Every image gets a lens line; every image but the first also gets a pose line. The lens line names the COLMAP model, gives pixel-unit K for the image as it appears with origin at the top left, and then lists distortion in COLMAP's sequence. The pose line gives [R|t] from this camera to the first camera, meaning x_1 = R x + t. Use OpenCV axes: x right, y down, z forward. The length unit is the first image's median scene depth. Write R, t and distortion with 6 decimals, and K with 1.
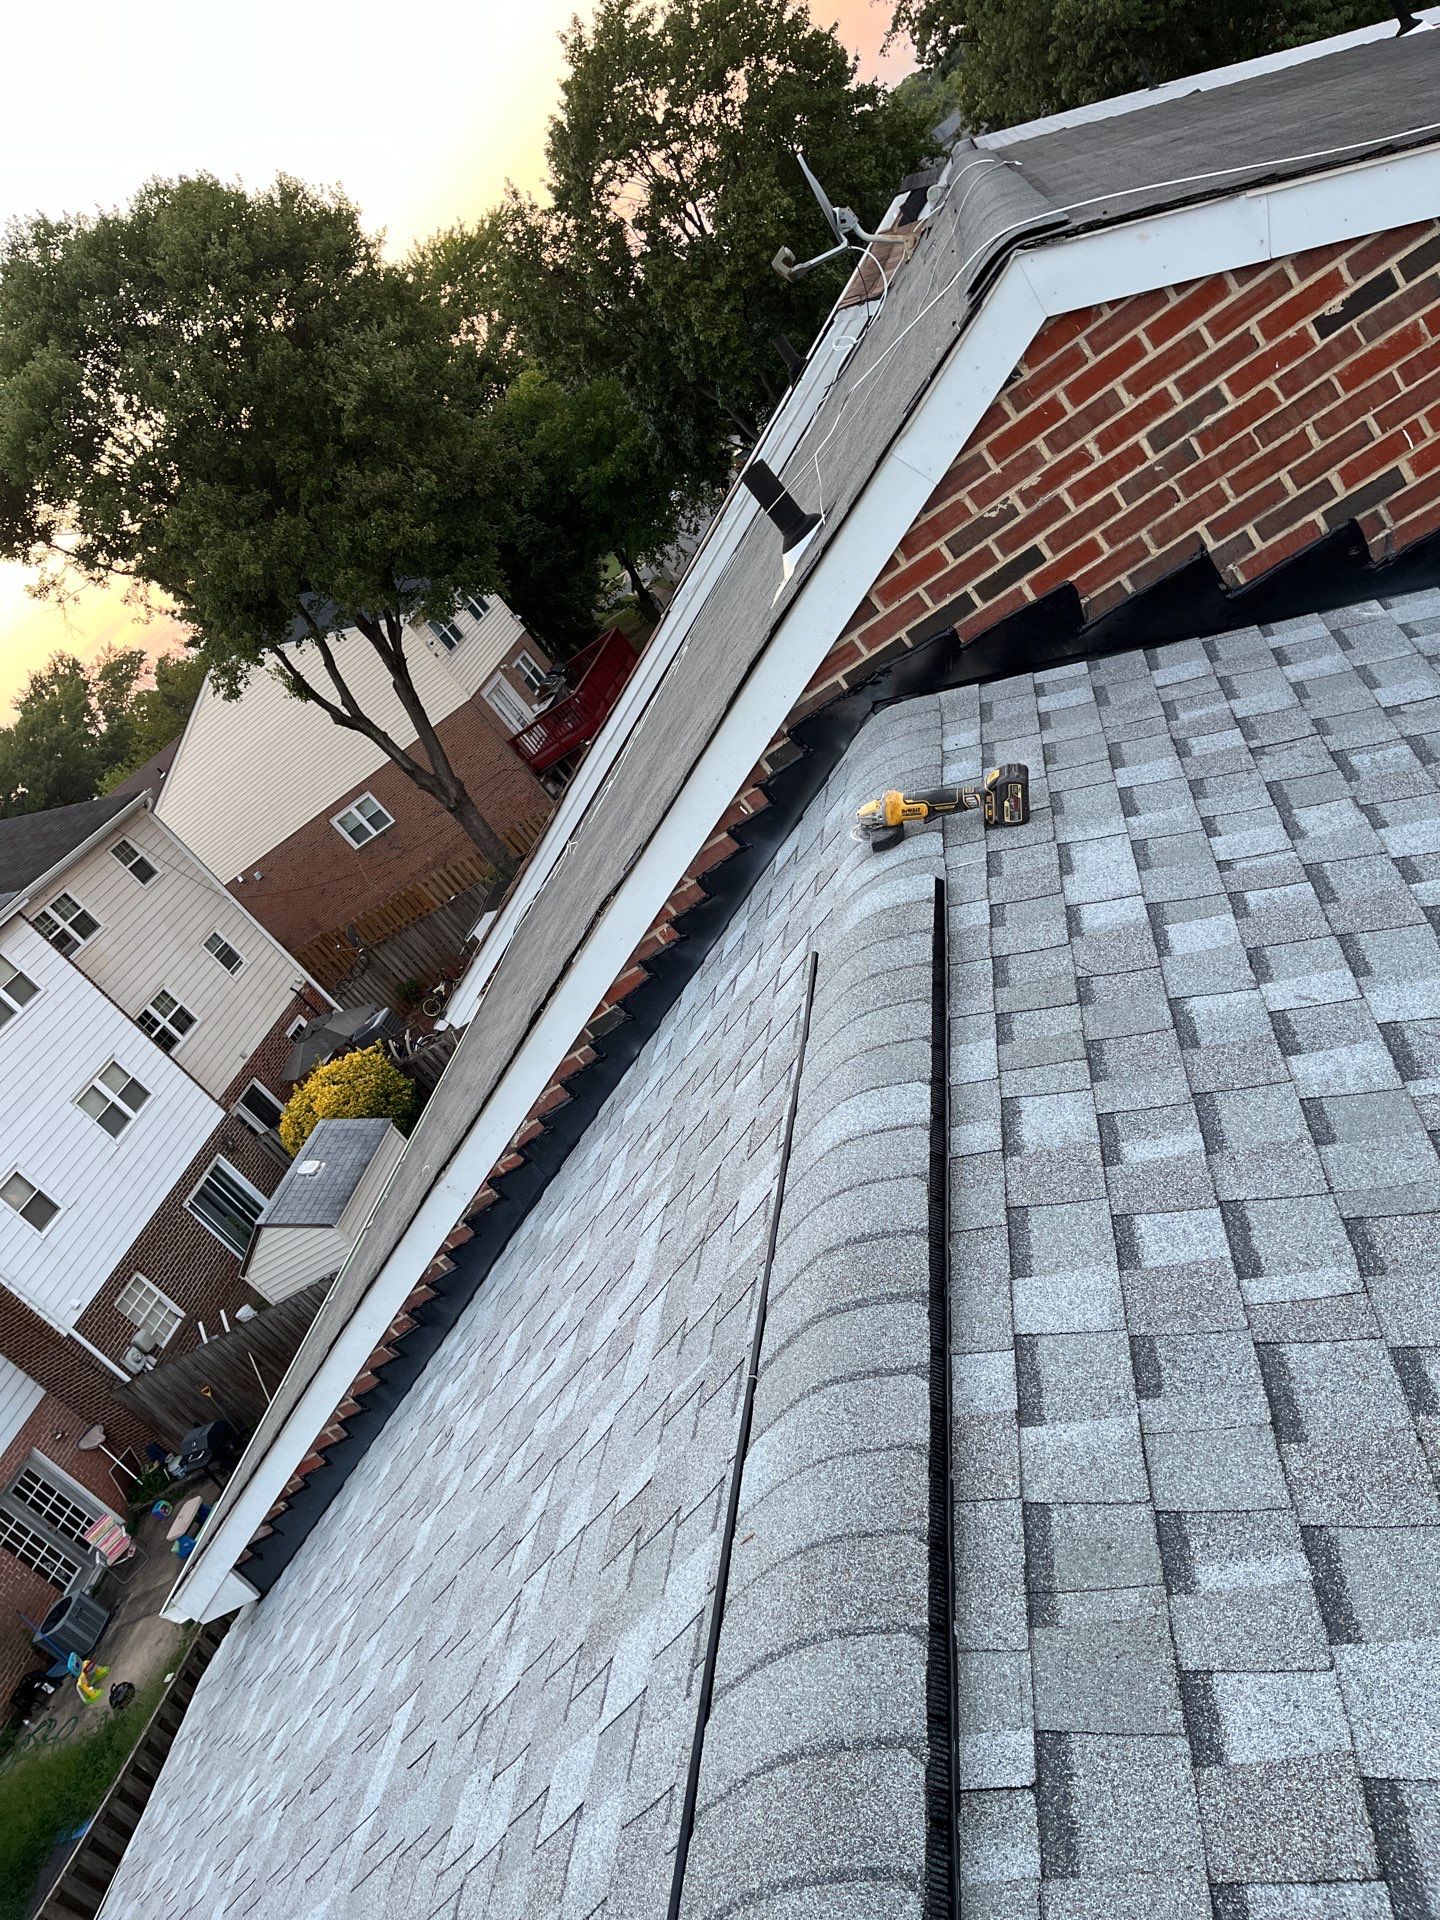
lens RADIAL K [[1443.4, 0, 700.8], [0, 1443.4, 978.9], [0, 0, 1]] dist [0.057730, -0.070104]
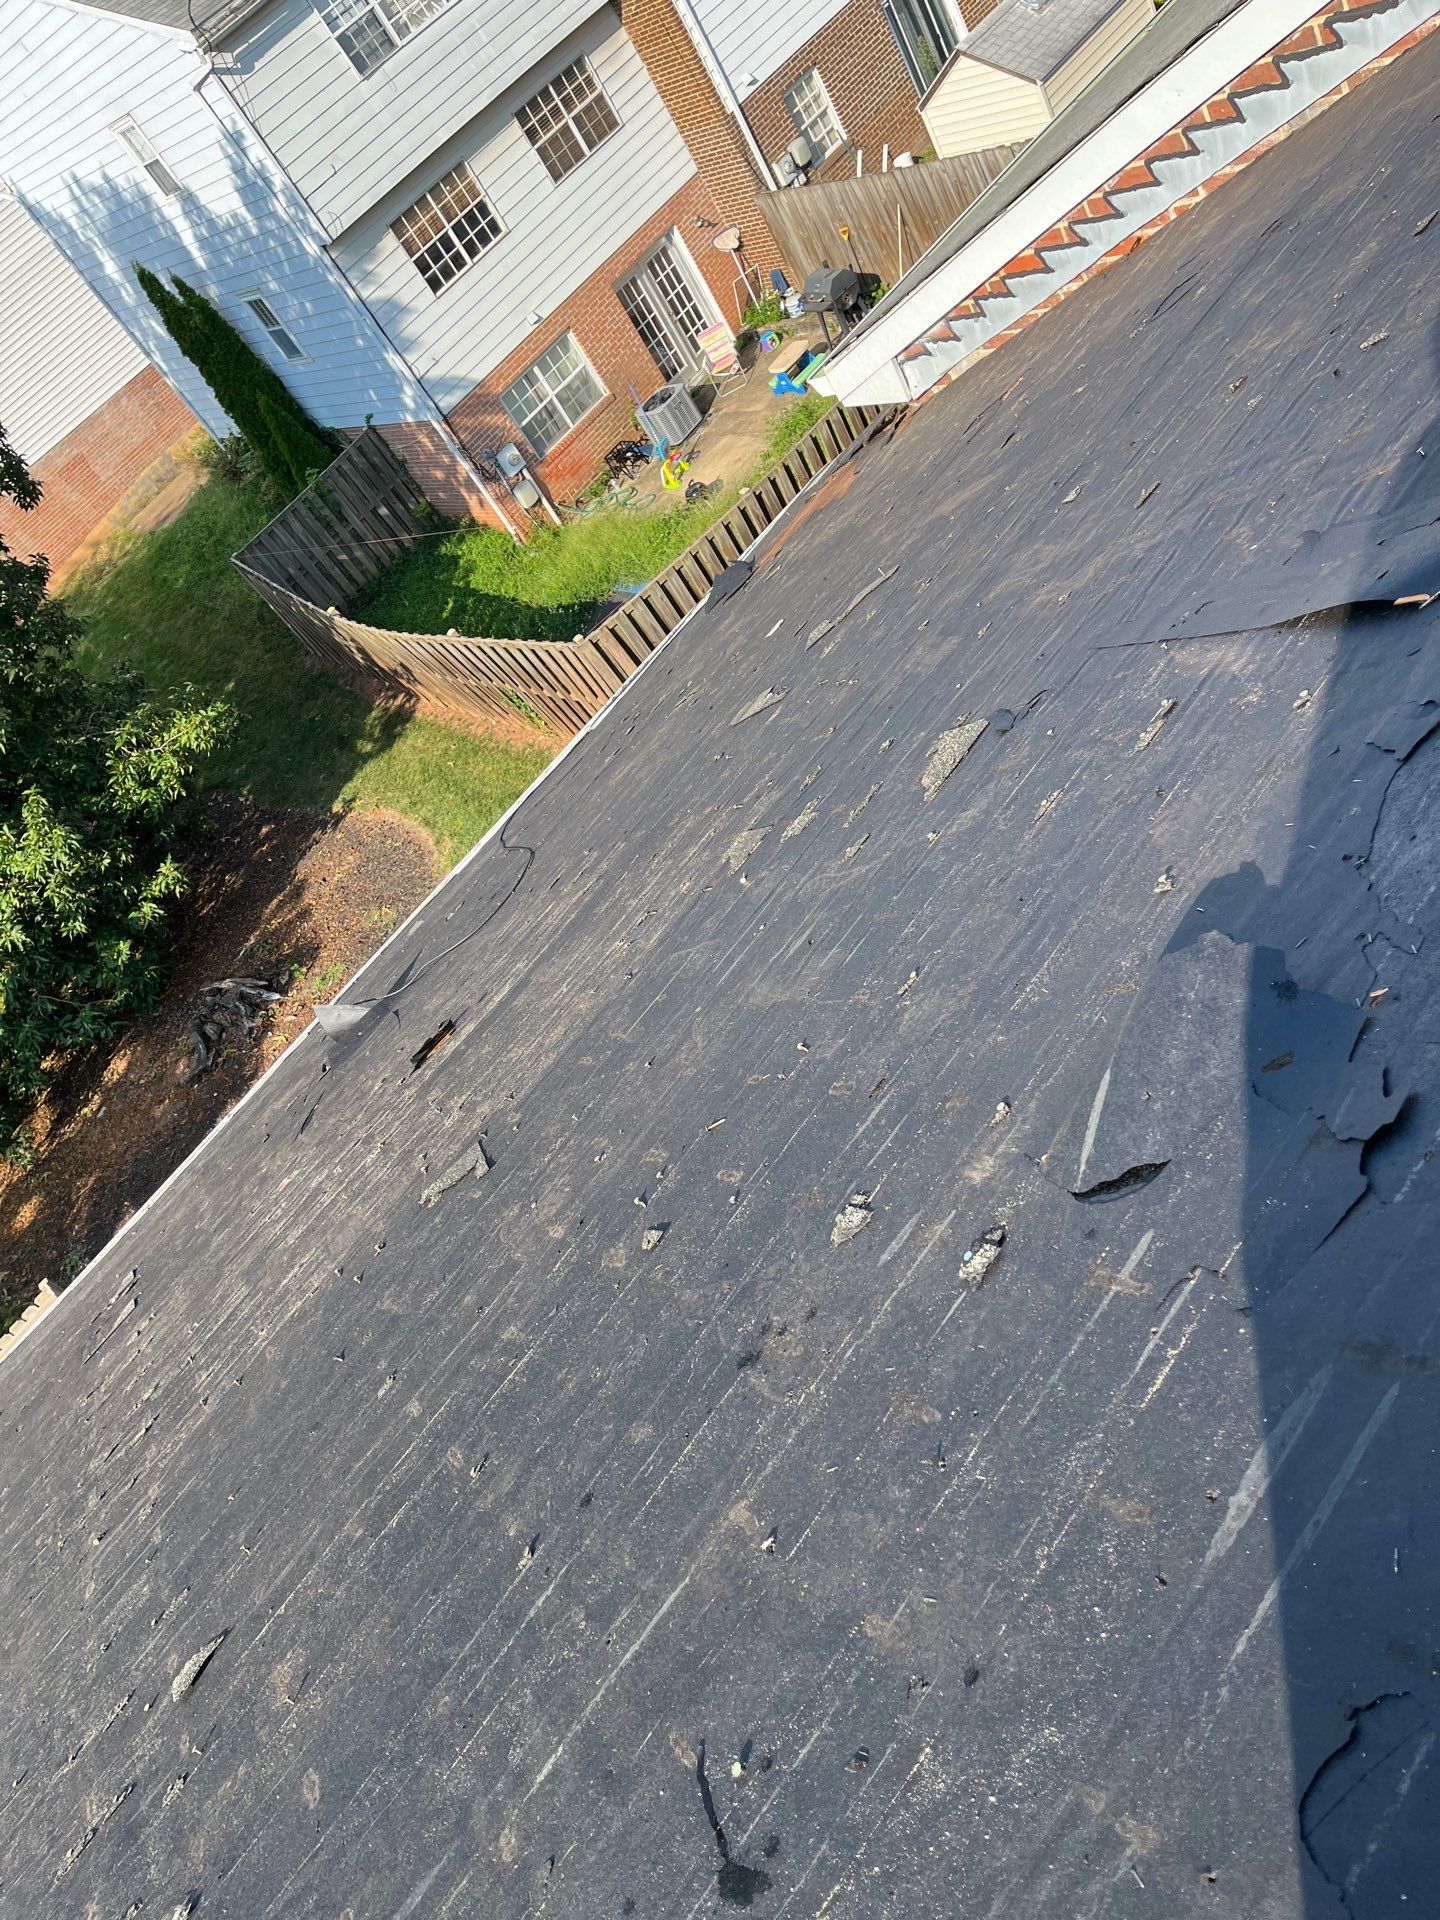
lens RADIAL K [[1440.5, 0, 722.8], [0, 1440.5, 963.8], [0, 0, 1]] dist [0.085657, -0.119317]
pose [[0.867805, 0.463883, -0.178120, -0.132848], [-0.250750, 0.718285, 0.648993, 0.197019], [0.428998, -0.518536, 0.739650, 0.150313]]
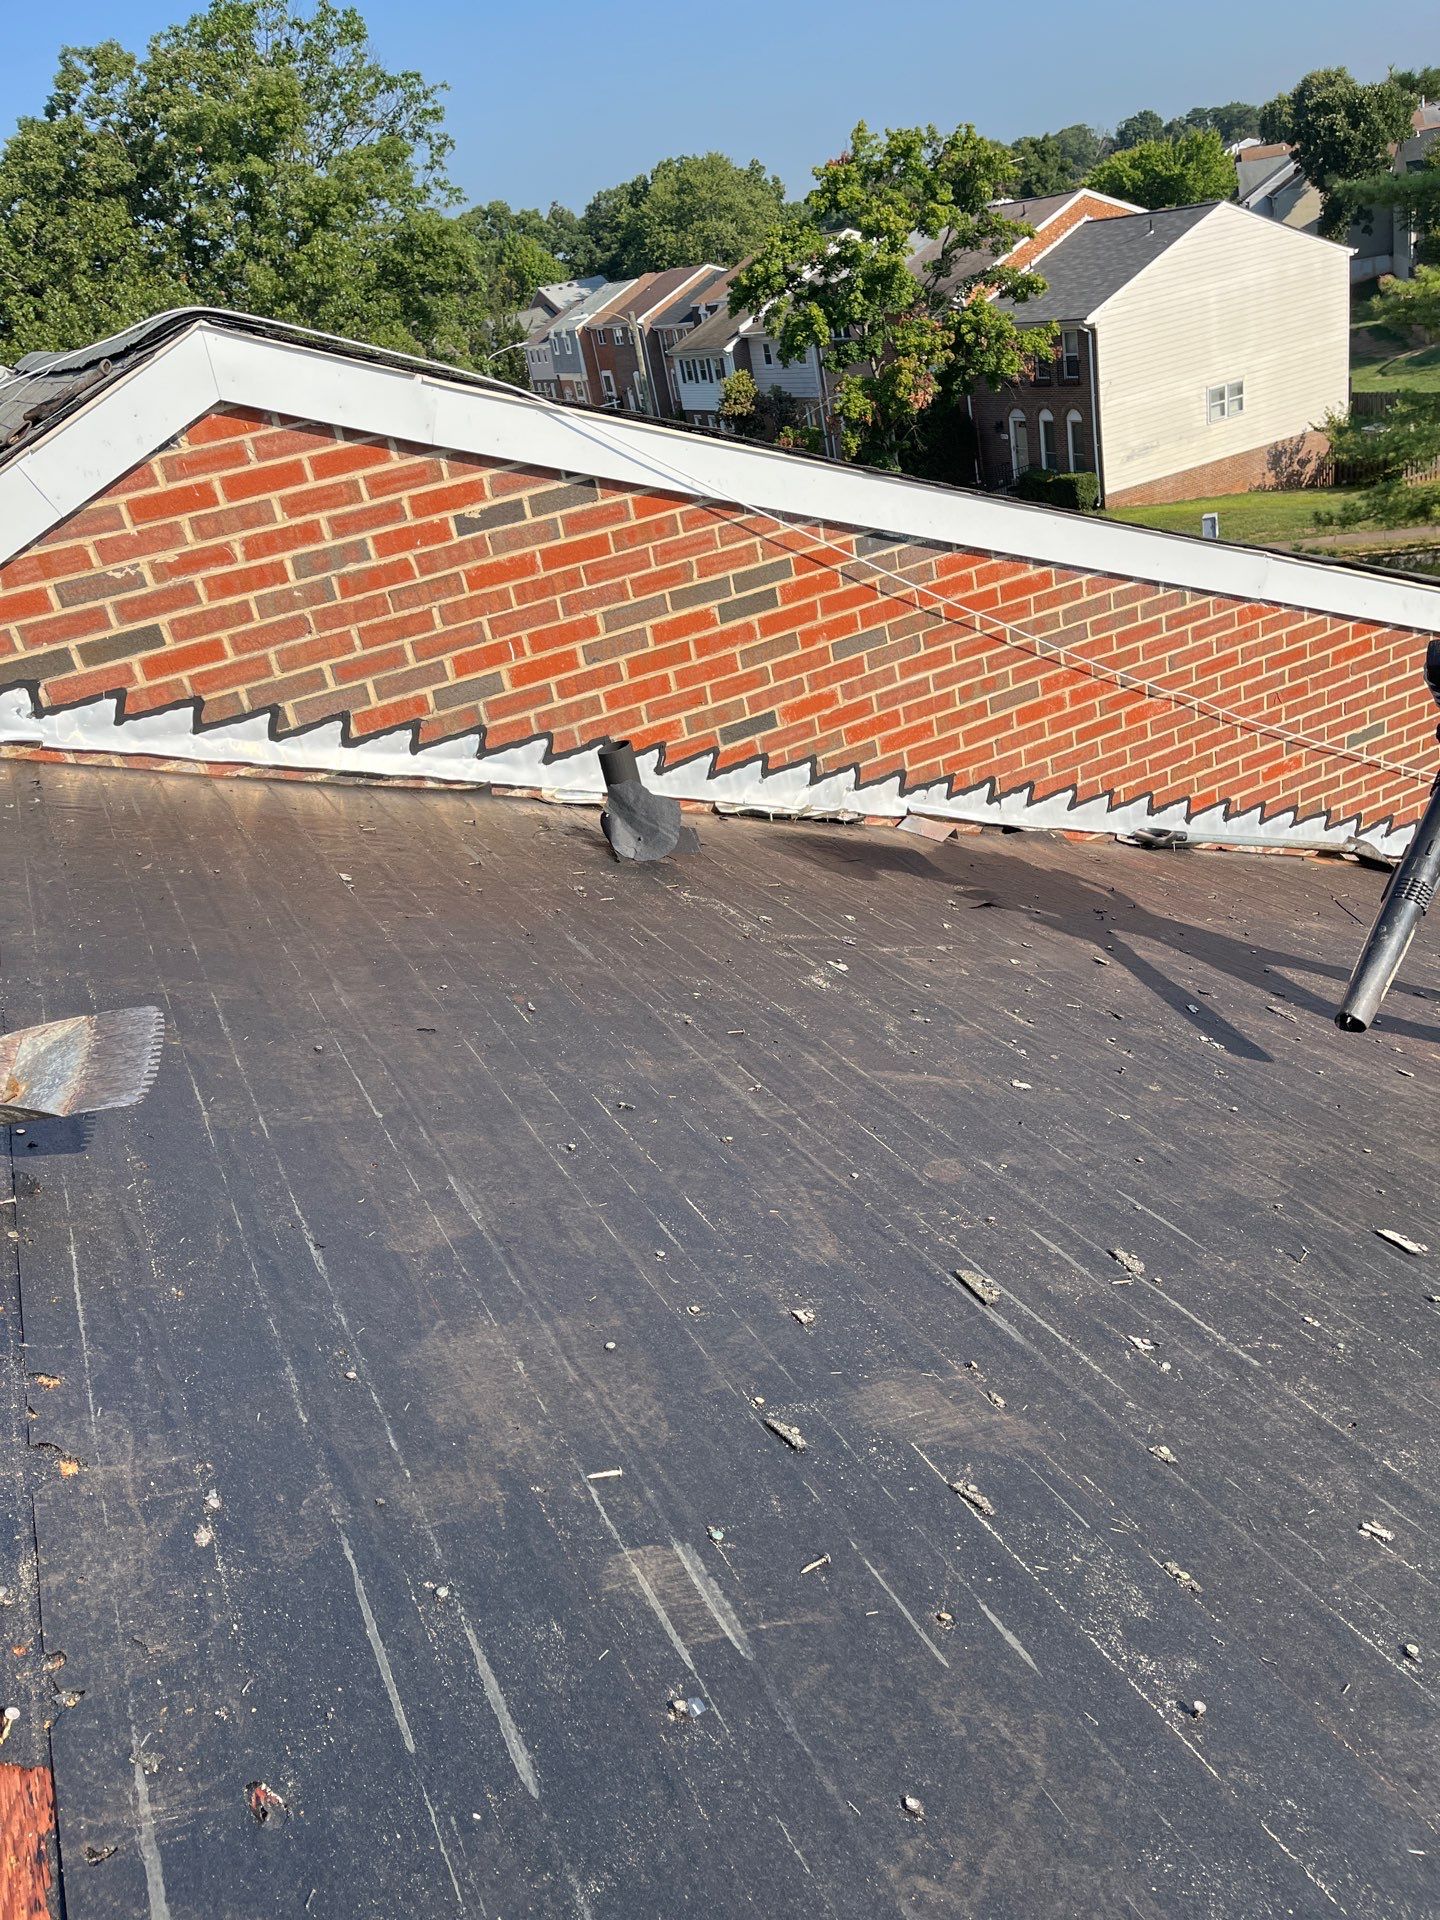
lens RADIAL K [[1451.2, 0, 728.0], [0, 1451.2, 961.6], [0, 0, 1]] dist [0.055944, -0.080629]
pose [[0.733228, 0.217968, 0.644102, -0.058476], [-0.055777, 0.963319, -0.262498, 0.136150], [-0.677692, 0.156545, 0.718490, 0.115174]]
